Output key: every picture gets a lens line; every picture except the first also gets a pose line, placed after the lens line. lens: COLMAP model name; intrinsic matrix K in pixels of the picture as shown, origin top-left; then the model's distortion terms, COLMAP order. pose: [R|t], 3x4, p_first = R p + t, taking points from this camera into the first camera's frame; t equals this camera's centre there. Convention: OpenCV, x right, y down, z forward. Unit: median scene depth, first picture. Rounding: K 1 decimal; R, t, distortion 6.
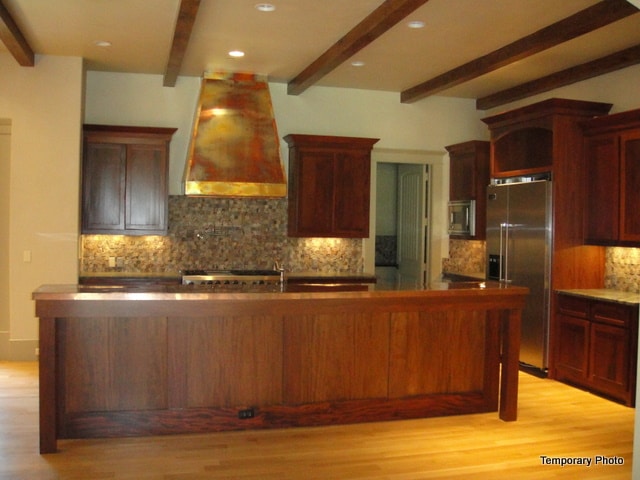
lens RADIAL K [[666.9, 0, 320.0], [0, 666.9, 240.0], [0, 0, 1]] dist [-0.172121, 0.150176]
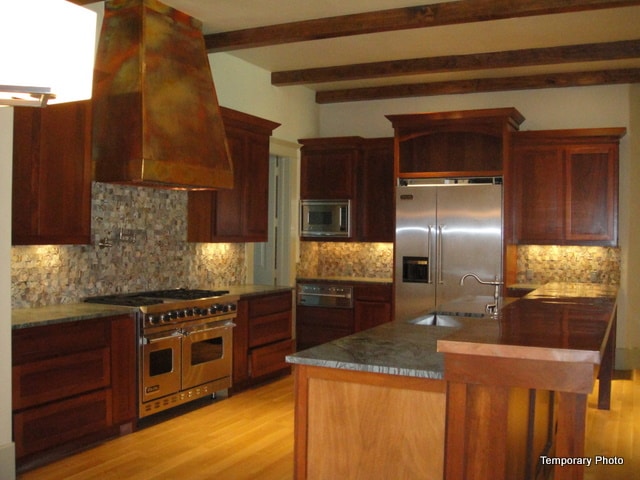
lens RADIAL K [[666.9, 0, 320.0], [0, 666.9, 240.0], [0, 0, 1]] dist [-0.172121, 0.150176]
pose [[0.667950, -0.017139, 0.744009, -0.507804], [0.015525, 0.999838, 0.009094, -0.012050], [-0.744044, 0.005476, 0.668108, 0.402725]]
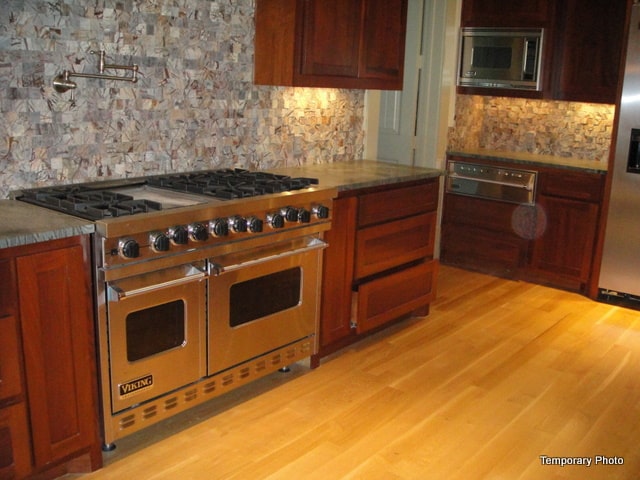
lens RADIAL K [[657.5, 0, 320.9], [0, 657.5, 247.9], [0, 0, 1]] dist [-0.199627, 0.159384]
pose [[0.814549, -0.126151, 0.566211, -0.259101], [-0.013201, 0.971784, 0.235503, -0.001883], [-0.579944, -0.199303, 0.789901, 0.649468]]
